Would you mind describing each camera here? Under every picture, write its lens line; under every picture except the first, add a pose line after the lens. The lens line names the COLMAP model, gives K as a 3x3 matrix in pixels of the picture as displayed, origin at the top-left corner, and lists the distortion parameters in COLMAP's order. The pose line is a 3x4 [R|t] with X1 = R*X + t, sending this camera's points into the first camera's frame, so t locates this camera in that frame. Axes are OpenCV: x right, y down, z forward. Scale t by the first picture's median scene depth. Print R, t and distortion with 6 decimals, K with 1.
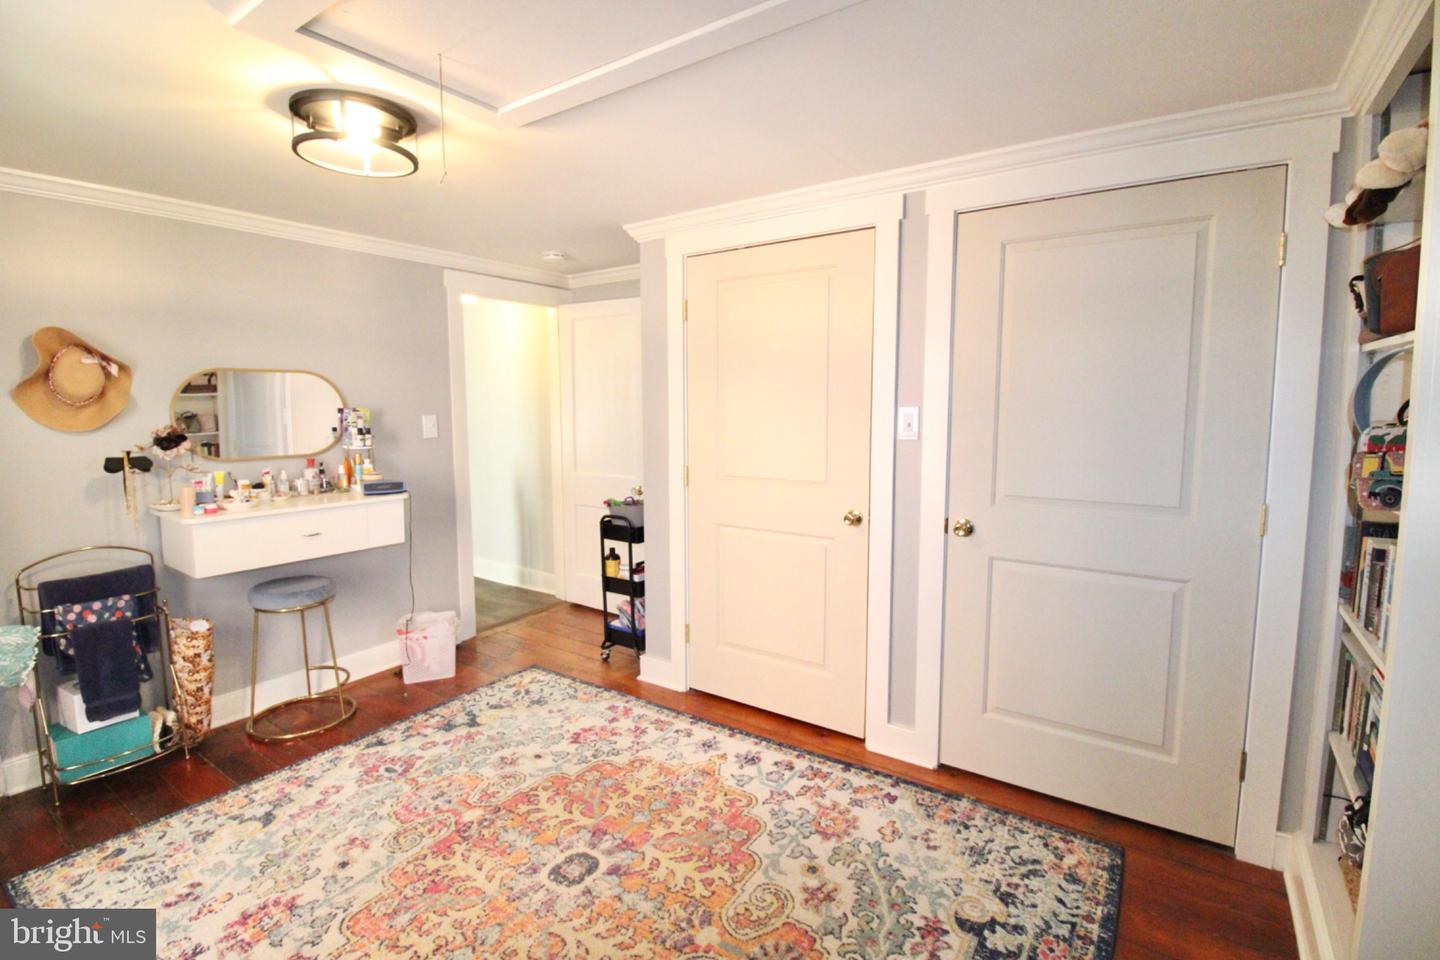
lens RADIAL K [[661.6, 0, 720.6], [0, 661.6, 474.0], [0, 0, 1]] dist [-0.013878, -0.007989]
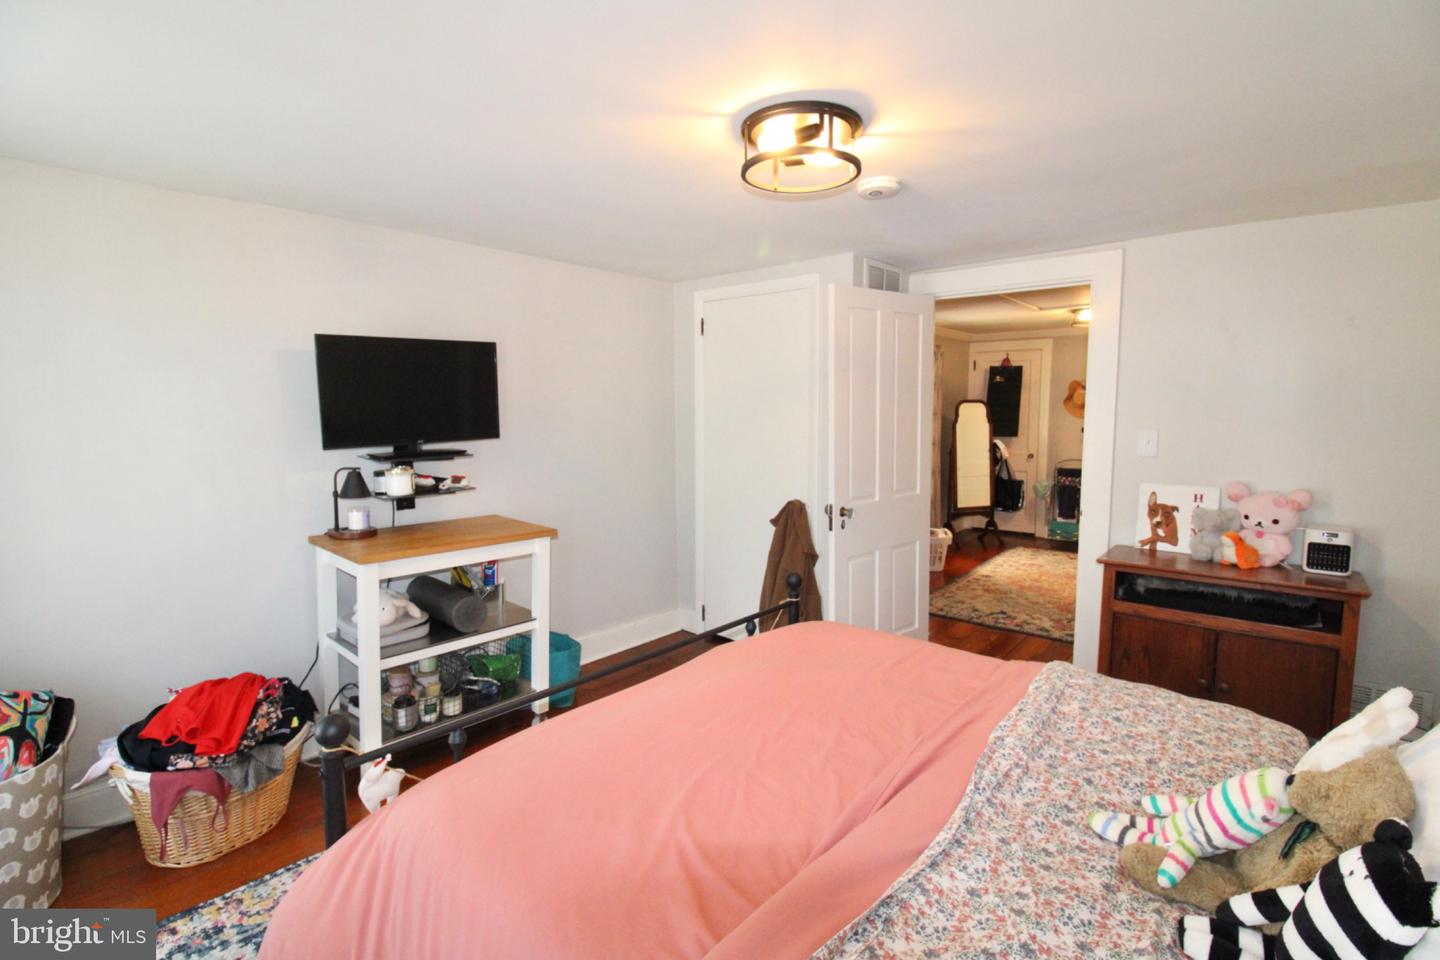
lens RADIAL K [[661.6, 0, 720.5], [0, 661.6, 475.2], [0, 0, 1]] dist [-0.013878, -0.007989]
pose [[0.109444, -0.086520, 0.990220, -1.994104], [0.106510, 0.991490, 0.074859, -0.141499], [-0.988270, 0.097275, 0.117727, 1.448460]]
